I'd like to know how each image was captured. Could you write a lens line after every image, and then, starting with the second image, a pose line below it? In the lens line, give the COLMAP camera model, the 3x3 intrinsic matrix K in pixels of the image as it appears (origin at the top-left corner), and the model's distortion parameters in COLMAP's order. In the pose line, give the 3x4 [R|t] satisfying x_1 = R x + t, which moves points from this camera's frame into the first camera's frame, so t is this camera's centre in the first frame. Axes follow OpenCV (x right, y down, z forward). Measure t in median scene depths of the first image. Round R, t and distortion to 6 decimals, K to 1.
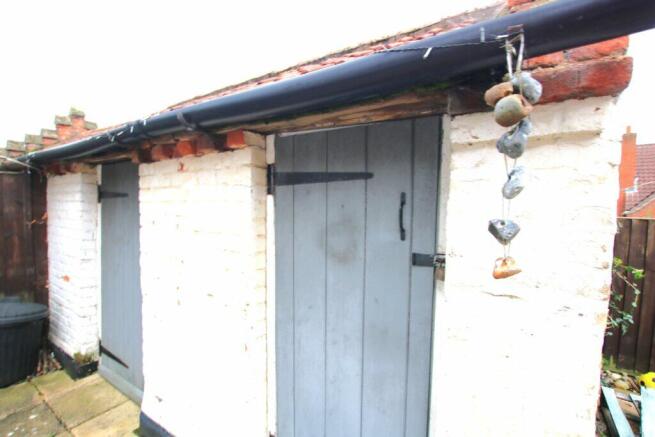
lens RADIAL K [[309.0, 0, 327.5], [0, 309.0, 218.5], [0, 0, 1]] dist [-0.000670, -0.000015]
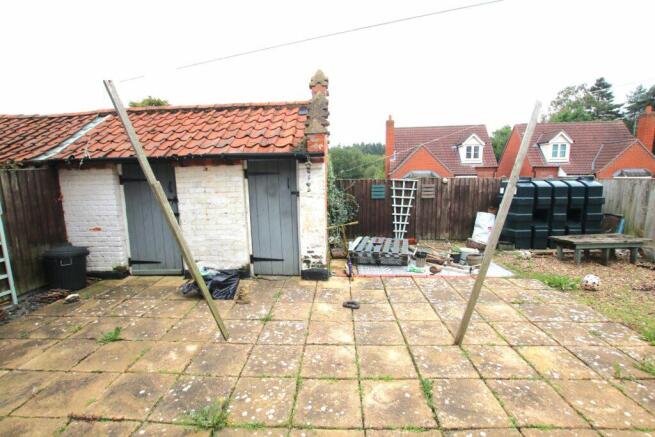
lens RADIAL K [[309.0, 0, 327.5], [0, 309.0, 218.5], [0, 0, 1]] dist [-0.000670, -0.000015]
pose [[0.859372, -0.108369, 0.499736, -1.235234], [0.056010, 0.991354, 0.118659, 0.000224], [-0.508275, -0.073982, 0.858011, -2.477509]]
